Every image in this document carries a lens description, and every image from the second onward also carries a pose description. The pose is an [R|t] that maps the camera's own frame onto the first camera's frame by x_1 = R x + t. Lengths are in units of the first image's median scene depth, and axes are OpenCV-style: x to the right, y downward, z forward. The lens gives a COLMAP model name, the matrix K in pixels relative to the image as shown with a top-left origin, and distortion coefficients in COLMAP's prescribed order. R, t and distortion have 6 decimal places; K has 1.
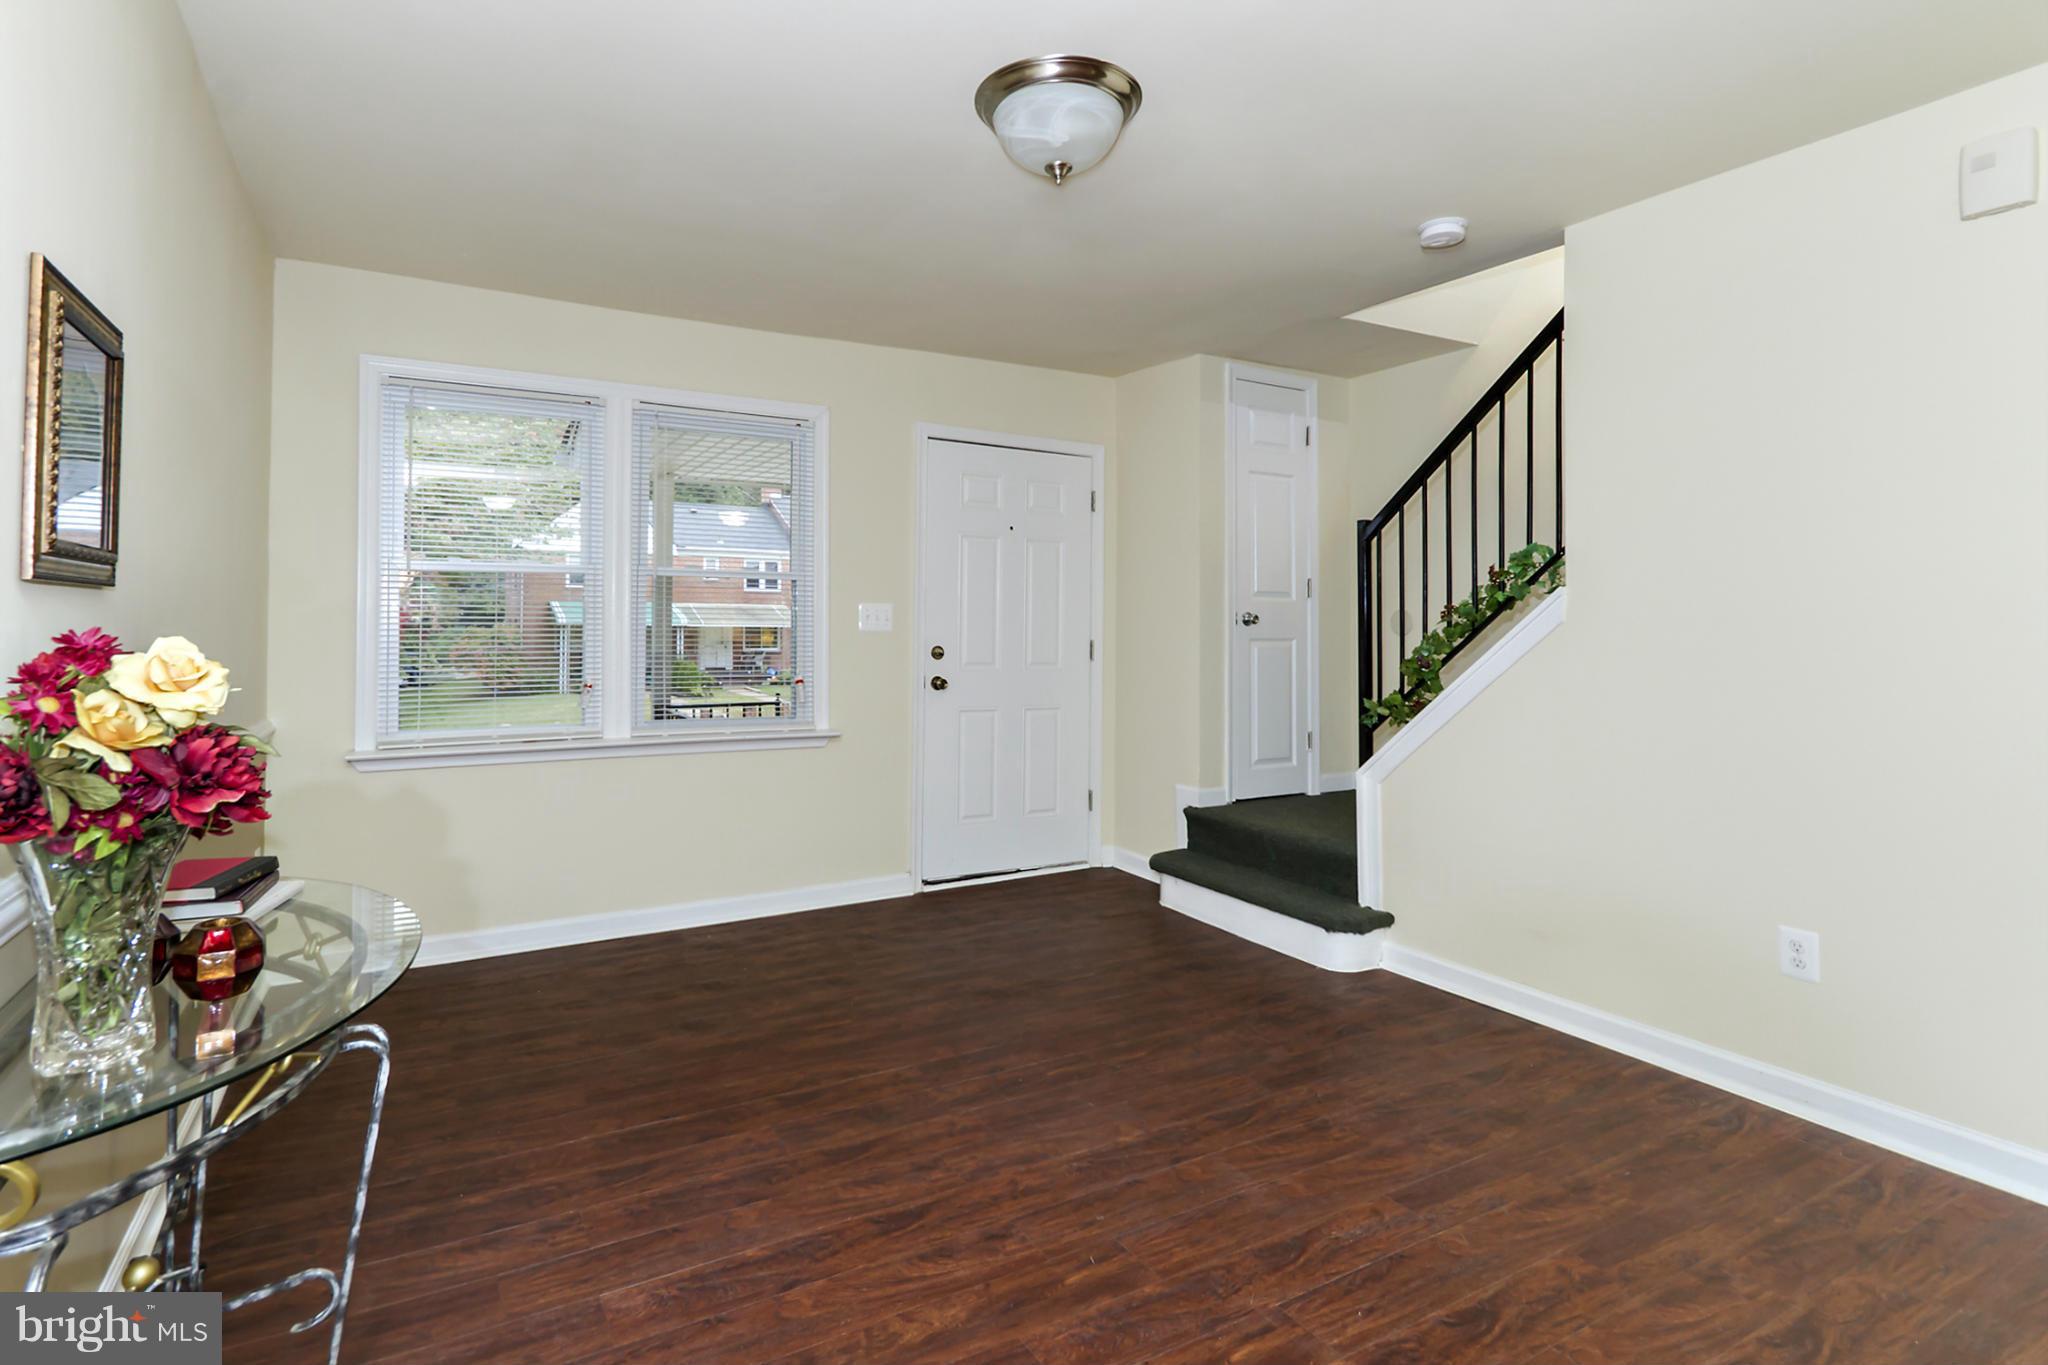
lens RADIAL K [[1027.5, 0, 974.3], [0, 1027.5, 620.4], [0, 0, 1]] dist [-0.000299, -0.000231]
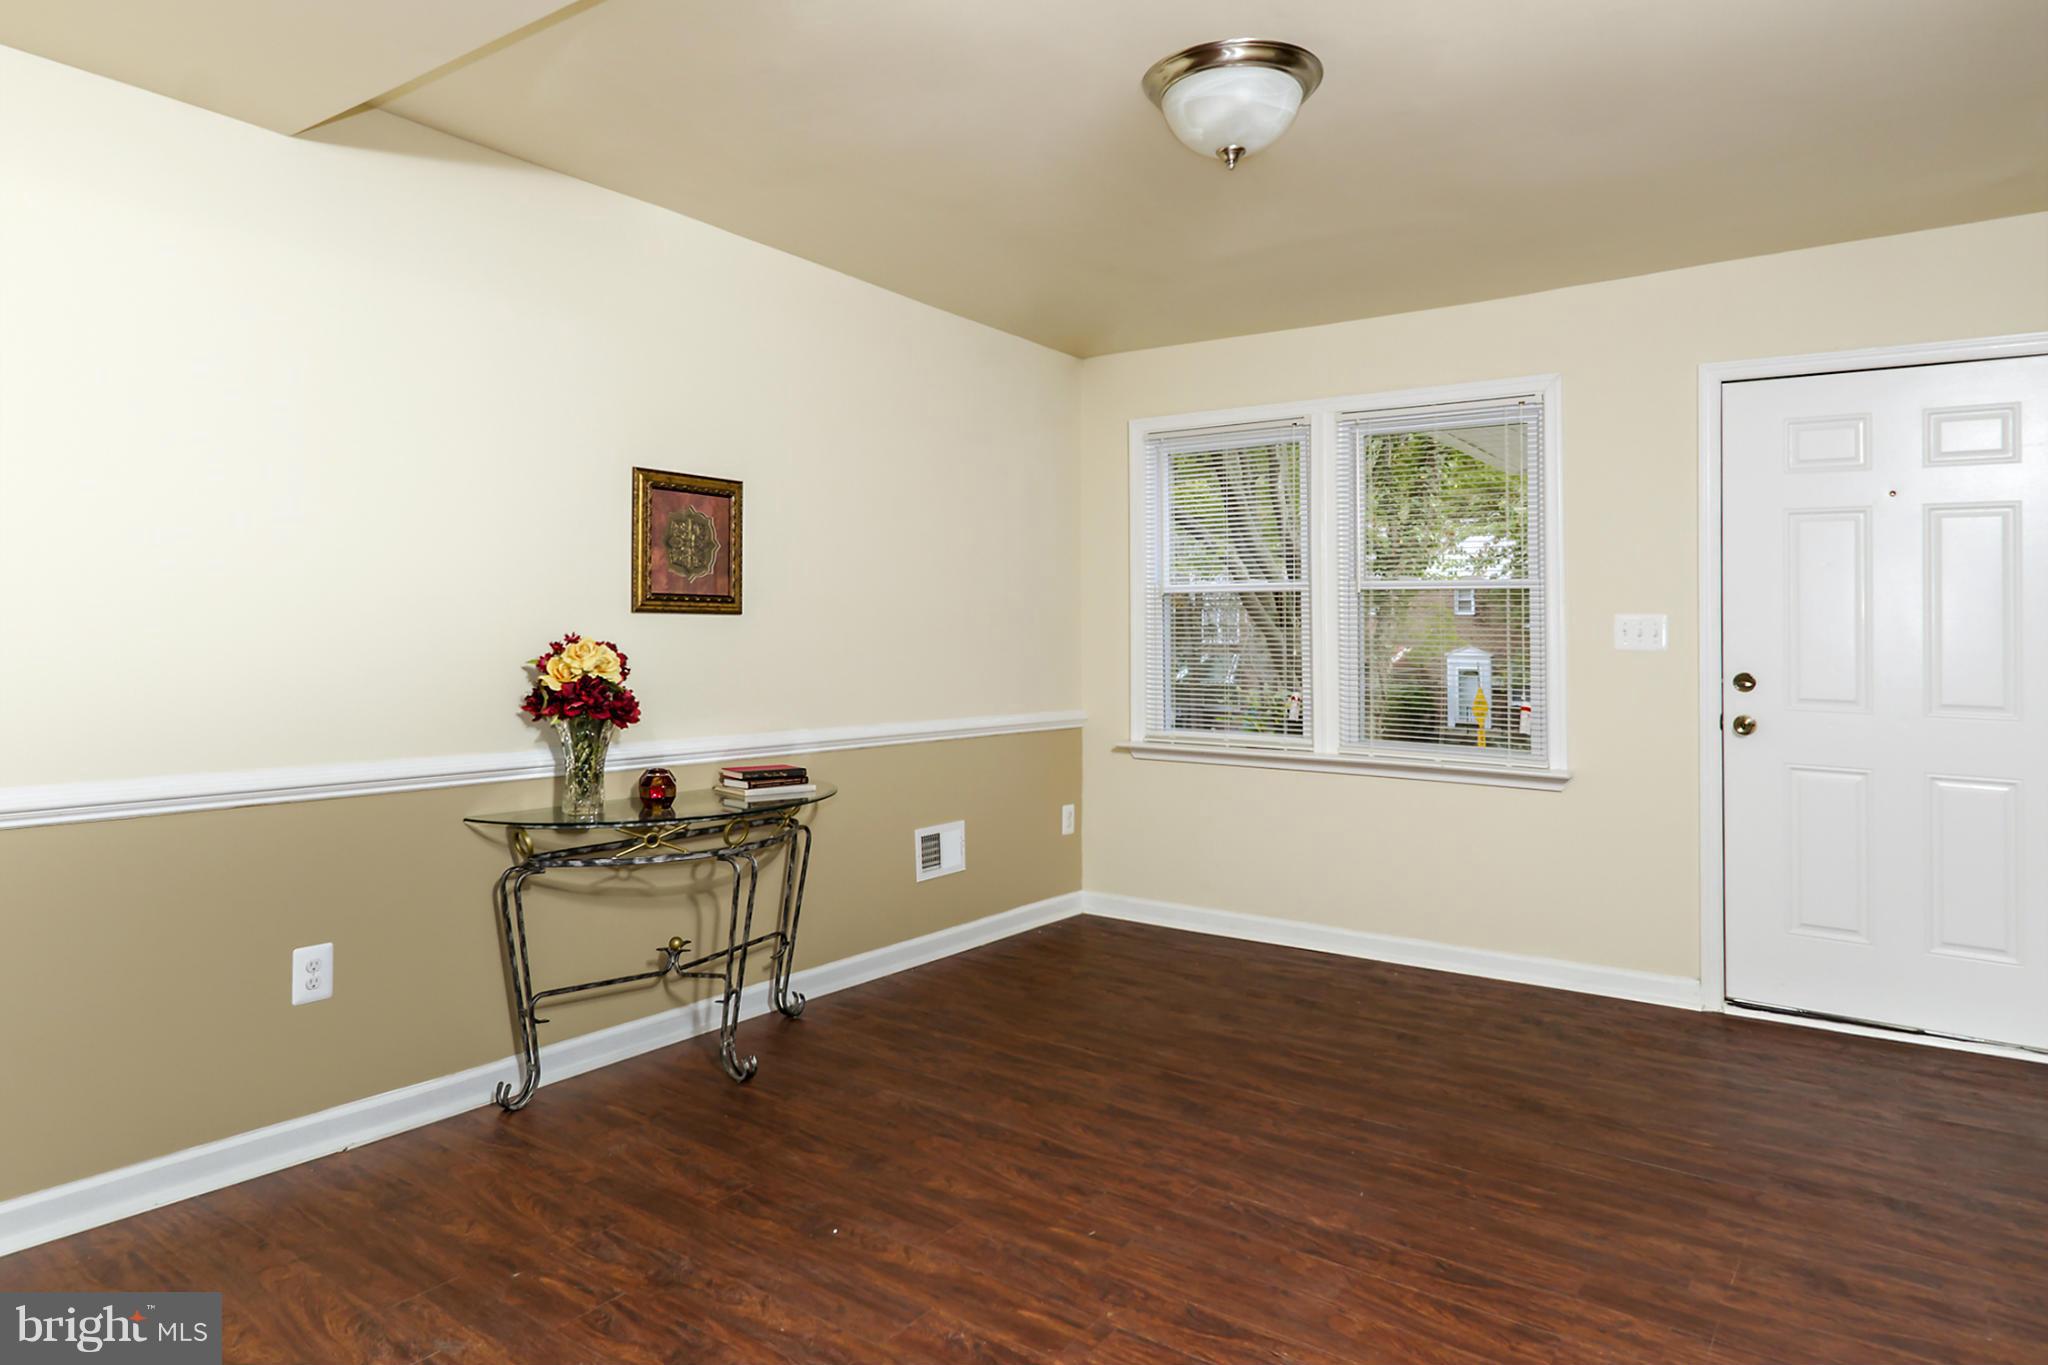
lens RADIAL K [[1282.6, 0, 981.1], [0, 1282.6, 675.7], [0, 0, 1]] dist [-0.001318, -0.003175]
pose [[0.397292, 0.029624, -0.917214, 0.989492], [-0.004814, 0.999532, 0.030197, 0.004665], [0.917680, -0.007582, 0.397249, 0.290480]]
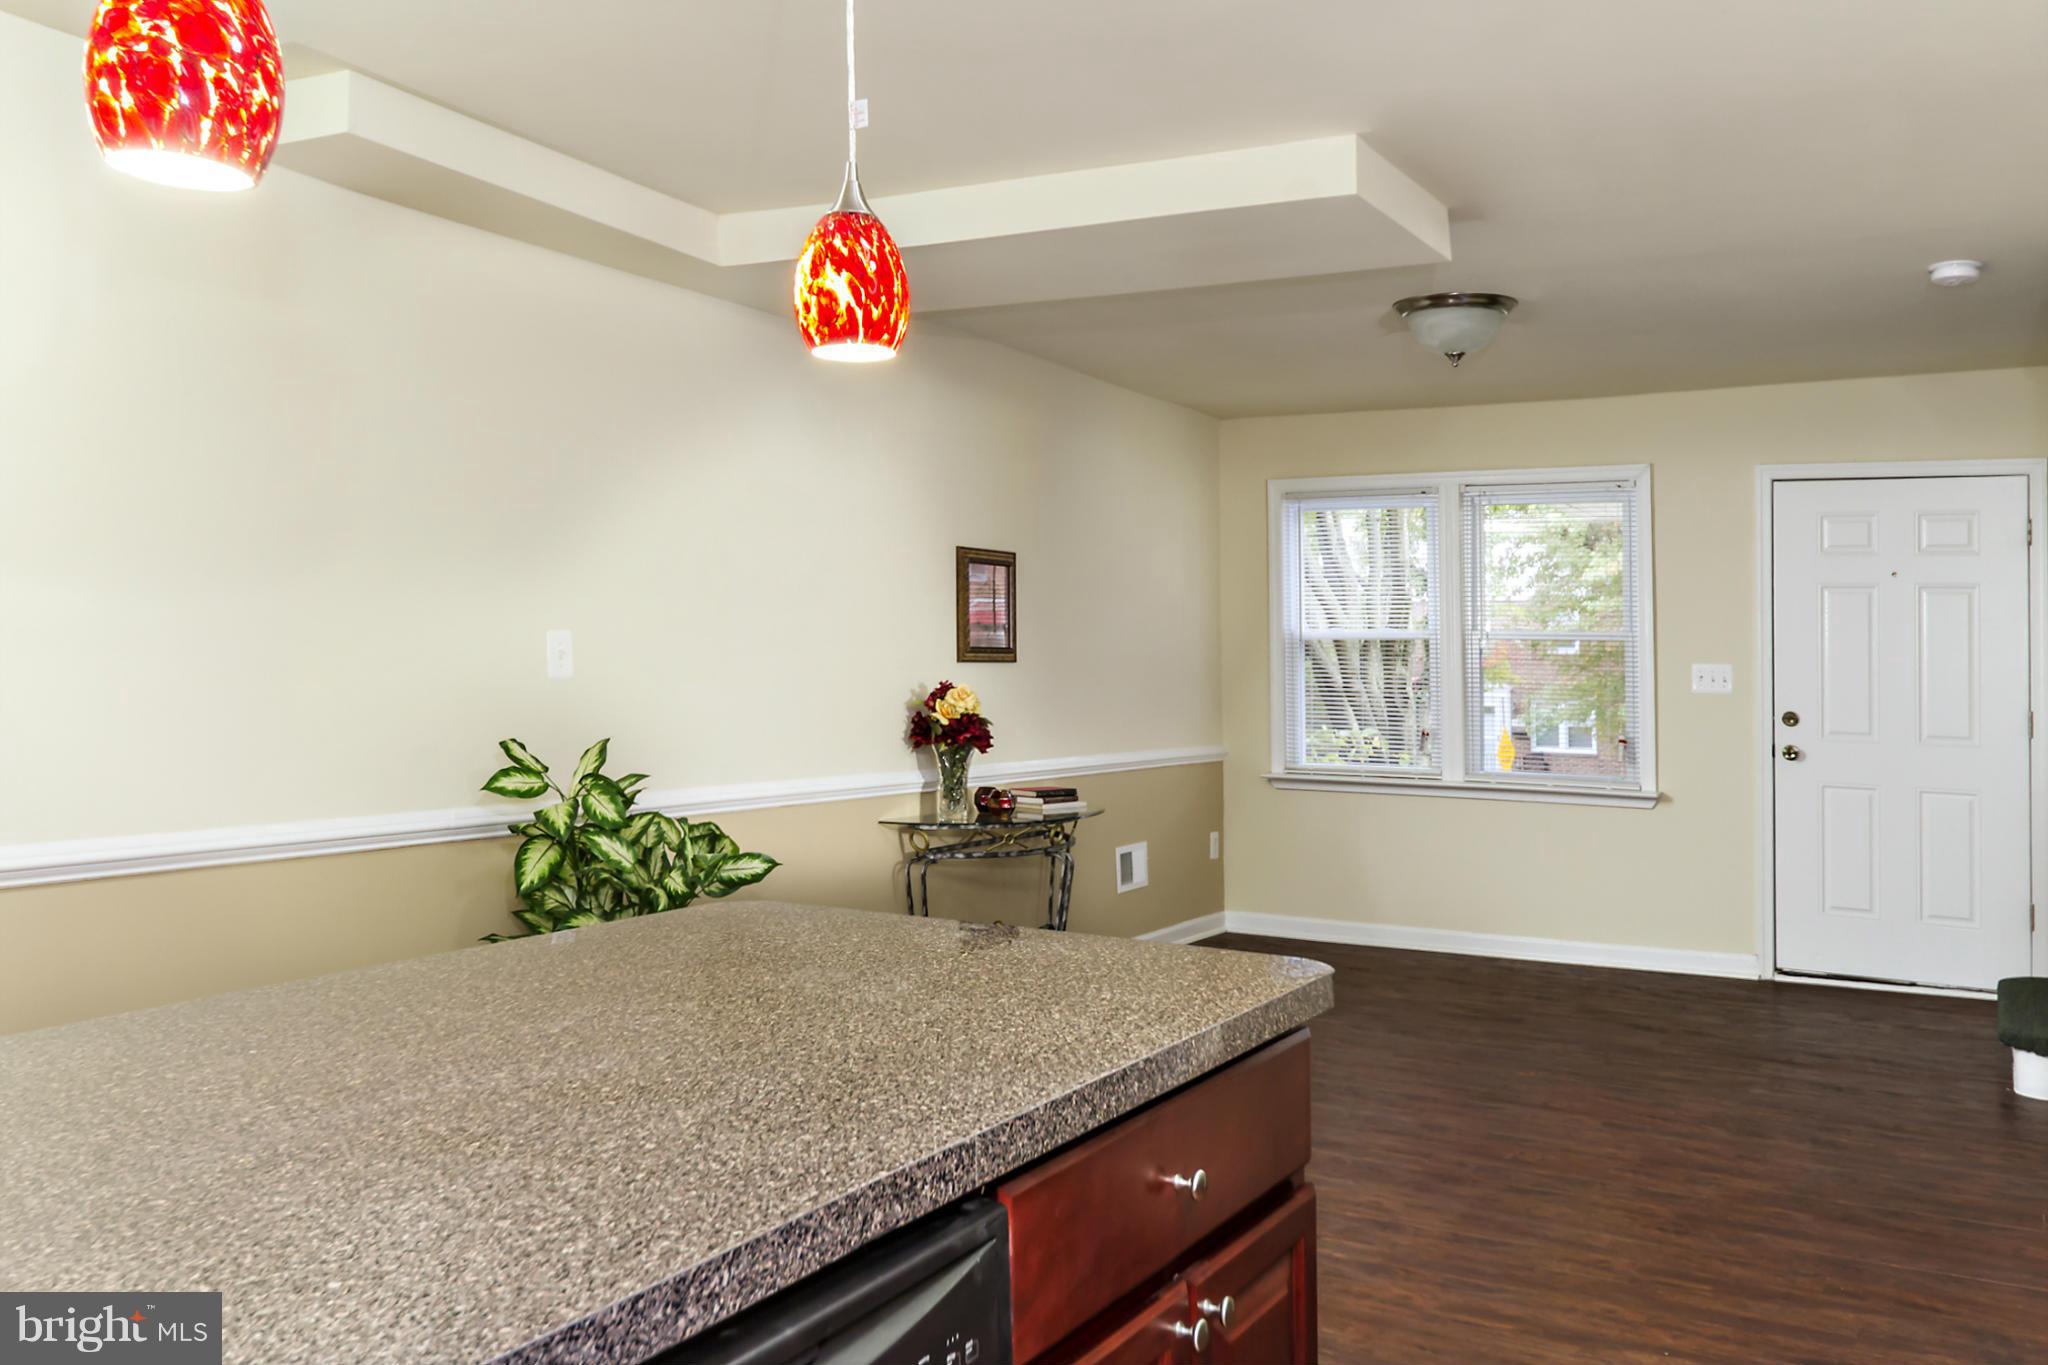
lens RADIAL K [[1959.0, 0, 1031.2], [0, 1959.0, 687.5], [0, 0, 1]] dist [0.003291, 0.011073]
pose [[0.534816, 0.017888, -0.844779, 1.872003], [-0.009330, 0.999840, 0.015265, -0.028175], [0.844917, -0.000282, 0.534897, -0.859663]]
